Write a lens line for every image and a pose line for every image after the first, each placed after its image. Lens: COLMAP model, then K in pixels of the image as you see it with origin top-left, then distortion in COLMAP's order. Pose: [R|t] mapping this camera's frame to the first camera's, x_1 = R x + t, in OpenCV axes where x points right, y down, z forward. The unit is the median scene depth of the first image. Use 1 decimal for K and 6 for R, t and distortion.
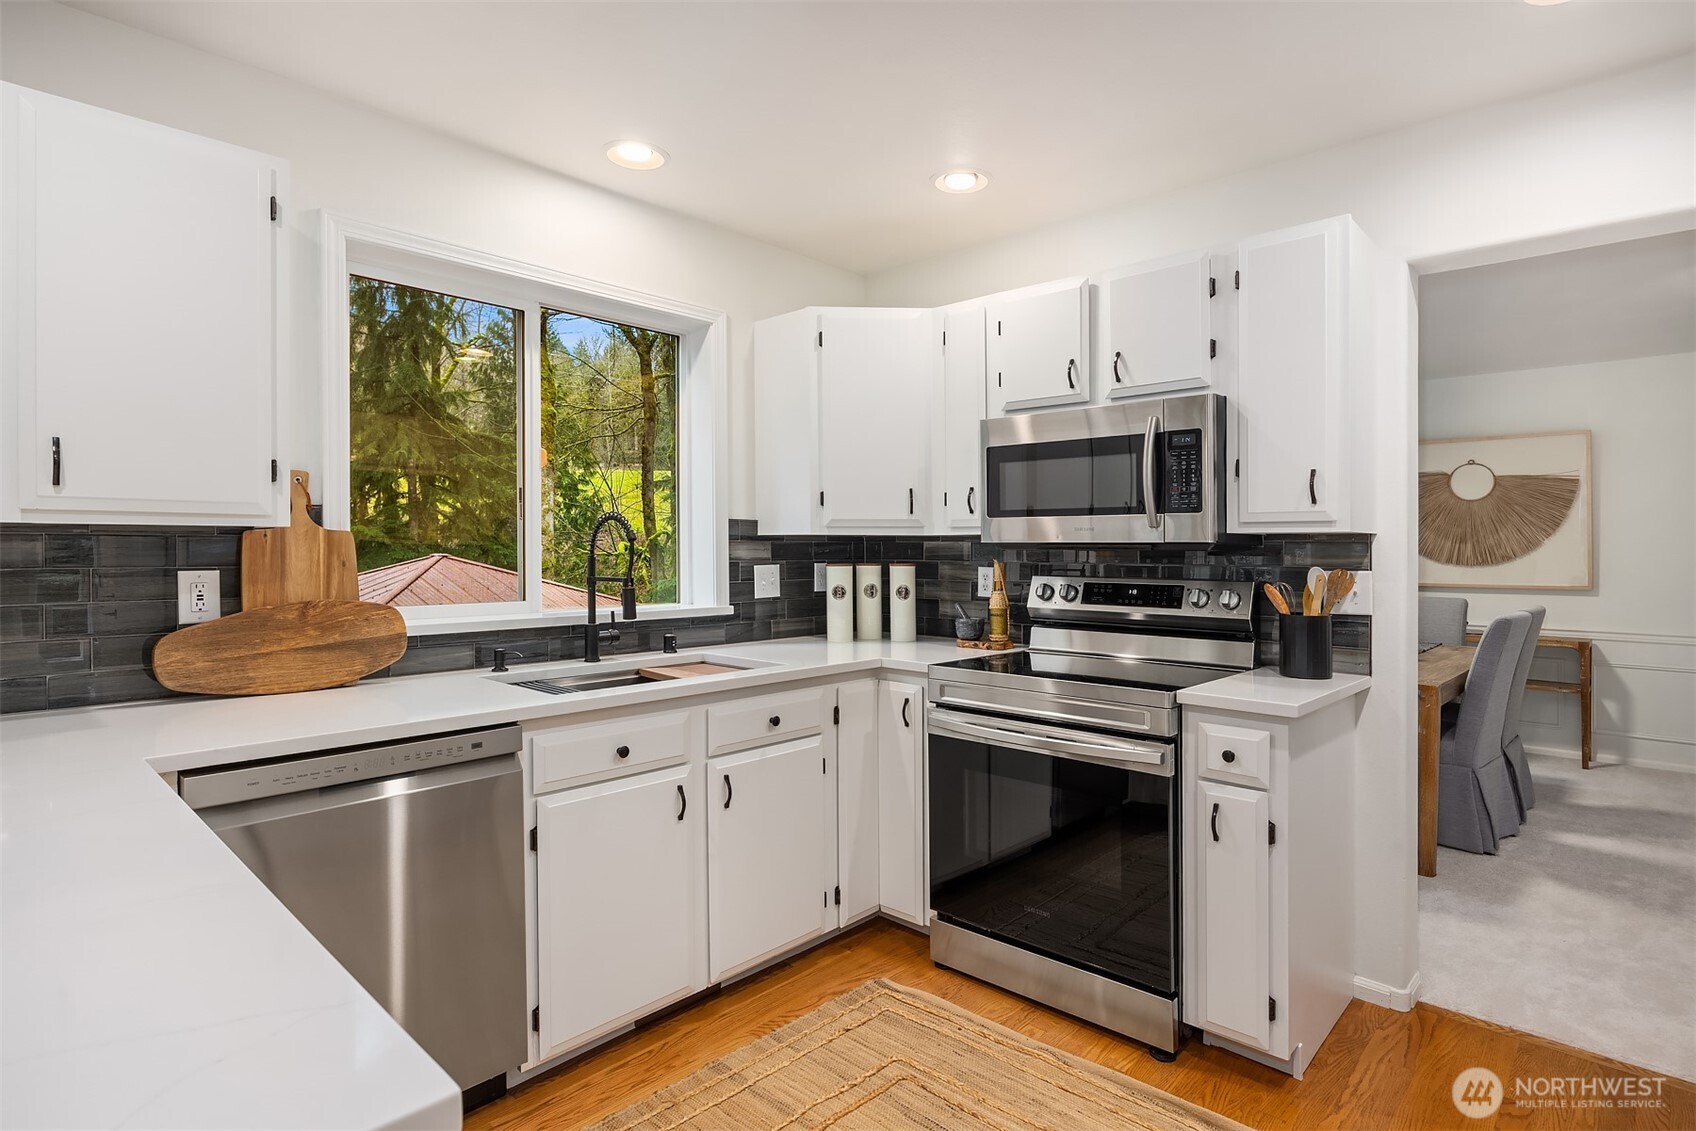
lens RADIAL K [[904.0, 0, 848.0], [0, 904.0, 565.5], [0, 0, 1]] dist [0.000798, -0.000056]
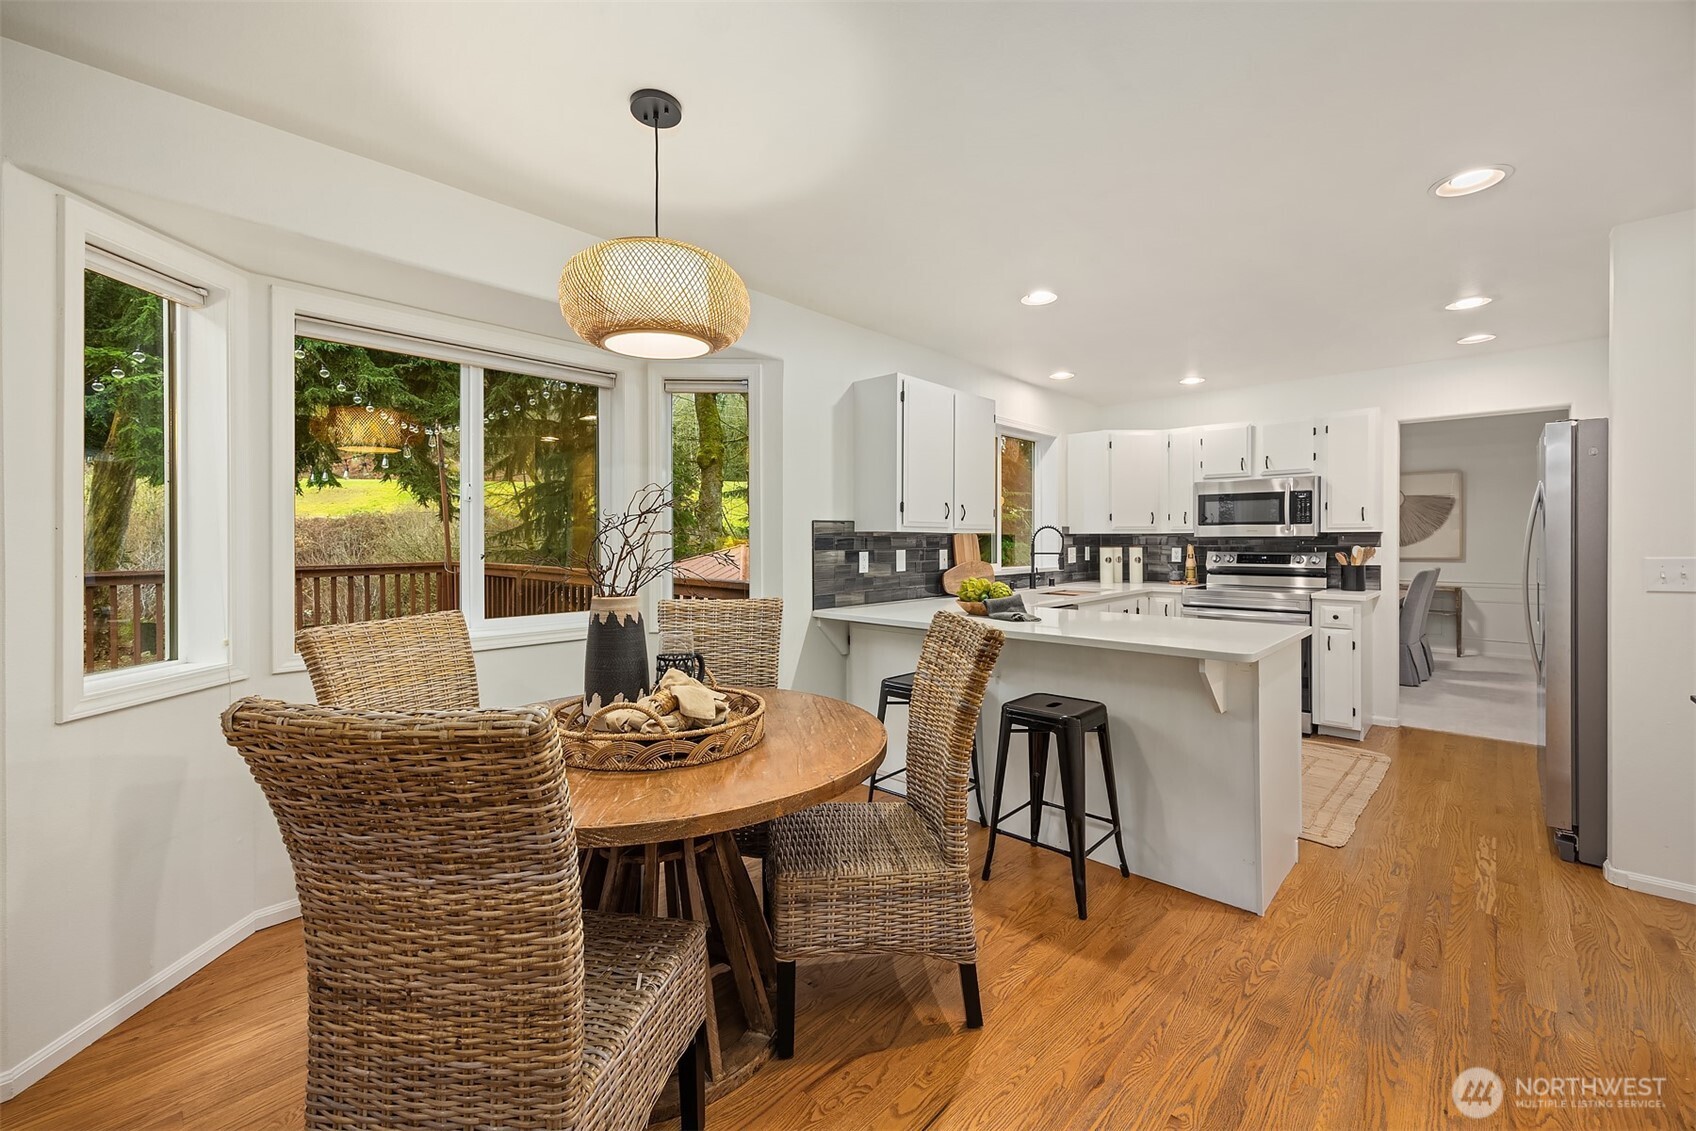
lens RADIAL K [[694.1, 0, 844.8], [0, 694.1, 555.5], [0, 0, 1]] dist [0.013918, -0.000113]
pose [[0.999857, -0.006062, -0.015769, -0.716103], [0.006124, 0.999974, 0.003856, 0.010242], [0.015745, -0.003952, 0.999868, -0.778434]]
